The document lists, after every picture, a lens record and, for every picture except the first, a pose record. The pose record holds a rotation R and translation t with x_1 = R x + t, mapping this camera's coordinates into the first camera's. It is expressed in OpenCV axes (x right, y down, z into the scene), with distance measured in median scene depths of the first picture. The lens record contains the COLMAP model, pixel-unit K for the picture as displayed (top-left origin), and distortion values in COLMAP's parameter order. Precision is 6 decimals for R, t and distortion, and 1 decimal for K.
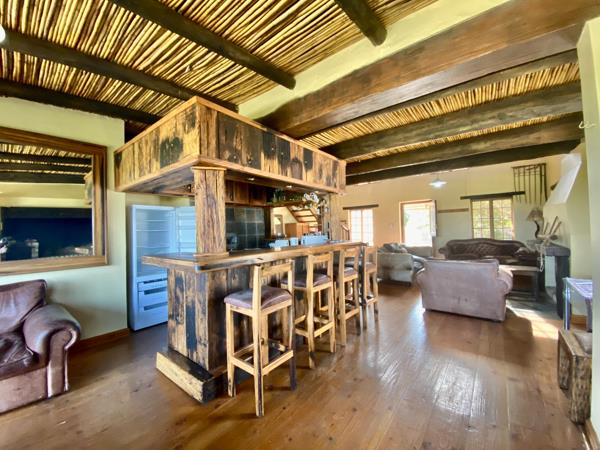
lens RADIAL K [[241.7, 0, 301.8], [0, 241.7, 226.0], [0, 0, 1]] dist [-0.005228, -0.000629]
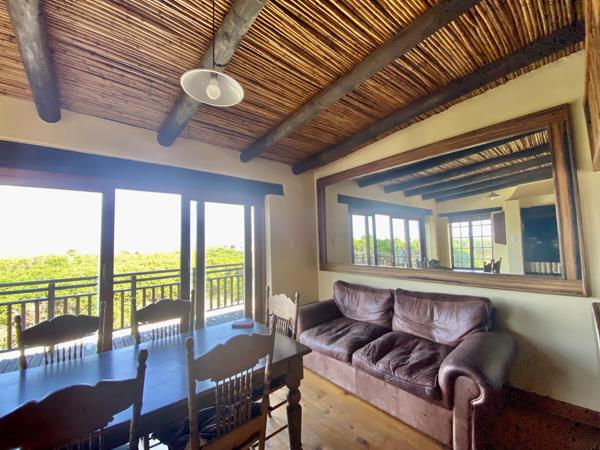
lens RADIAL K [[241.7, 0, 299.2], [0, 241.7, 224.6], [0, 0, 1]] dist [-0.005228, -0.000629]
pose [[-0.212882, -0.019871, -0.976876, -0.124657], [0.042799, 0.998644, -0.029640, -0.047157], [0.976140, -0.048119, -0.211743, 0.649737]]
